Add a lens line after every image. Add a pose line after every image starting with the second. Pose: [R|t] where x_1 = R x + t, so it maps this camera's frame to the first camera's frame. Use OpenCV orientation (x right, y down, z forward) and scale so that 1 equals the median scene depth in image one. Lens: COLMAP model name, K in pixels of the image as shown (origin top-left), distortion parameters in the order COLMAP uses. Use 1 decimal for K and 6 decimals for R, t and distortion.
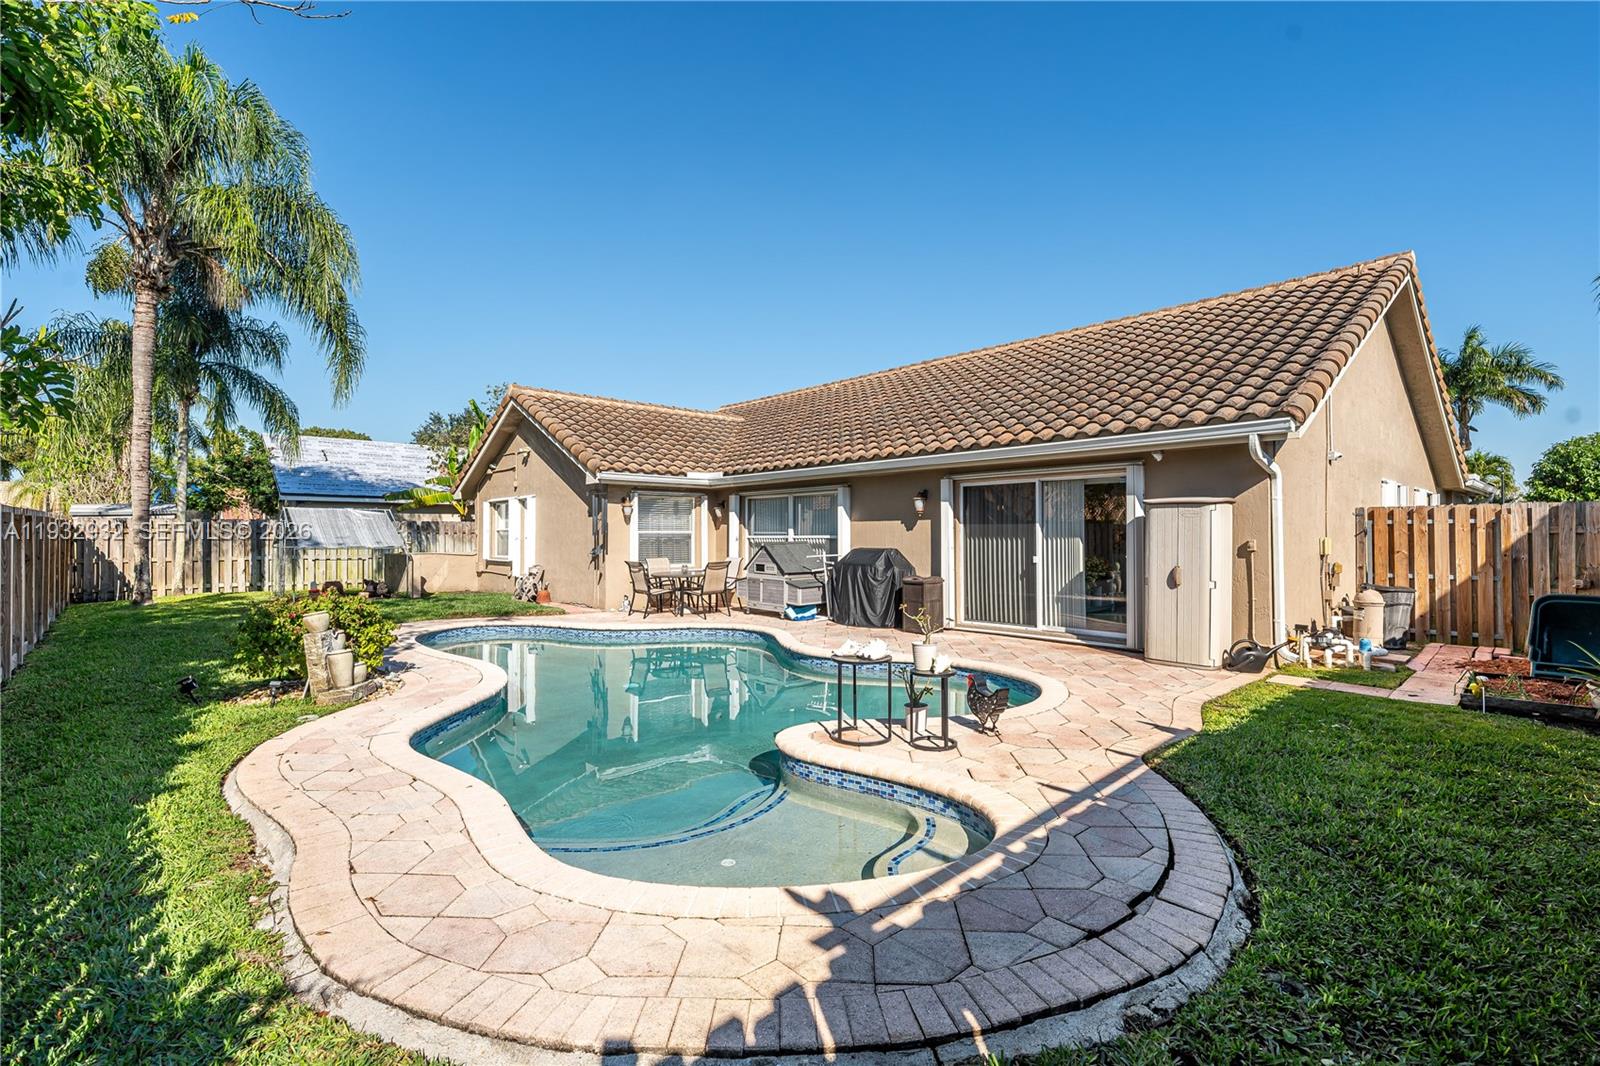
lens RADIAL K [[688.4, 0, 801.2], [0, 688.4, 539.8], [0, 0, 1]] dist [0.012132, 0.000093]
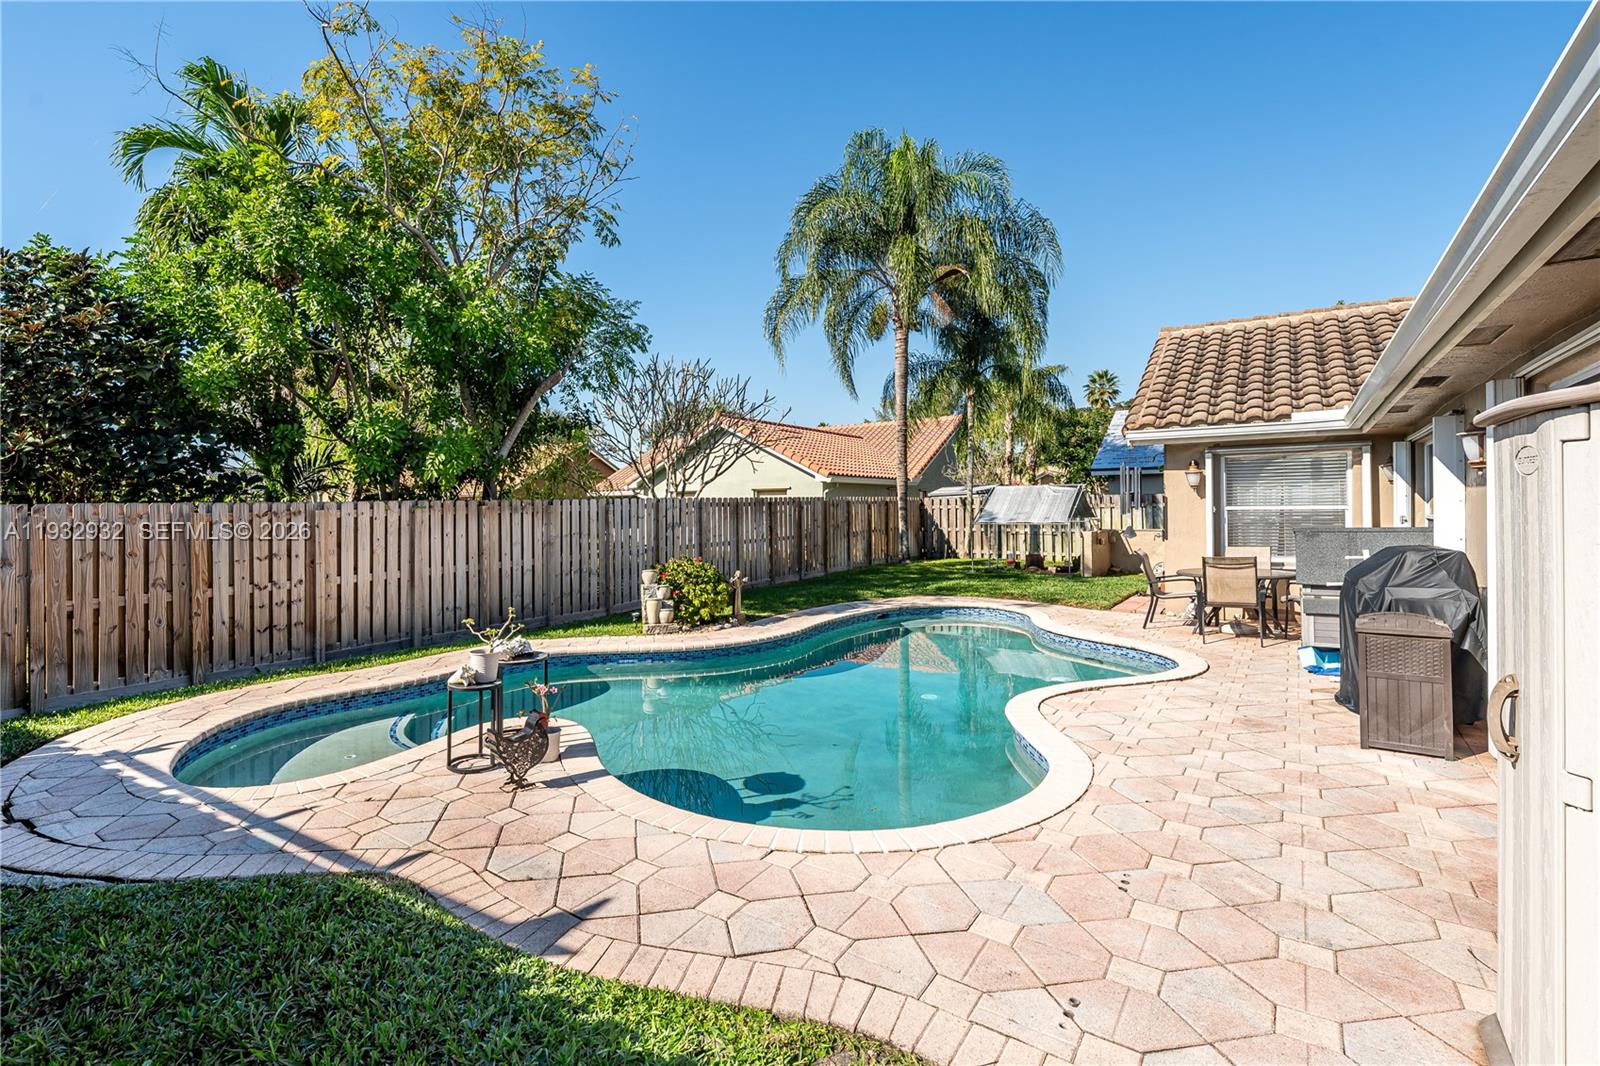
lens RADIAL K [[777.8, 0, 794.3], [0, 777.8, 512.9], [0, 0, 1]] dist [0.000996, 0.000171]
pose [[0.234494, 0.005305, -0.972103, 1.294808], [0.001925, 0.999981, 0.005922, -0.037089], [0.972116, -0.003259, 0.234479, 1.190342]]
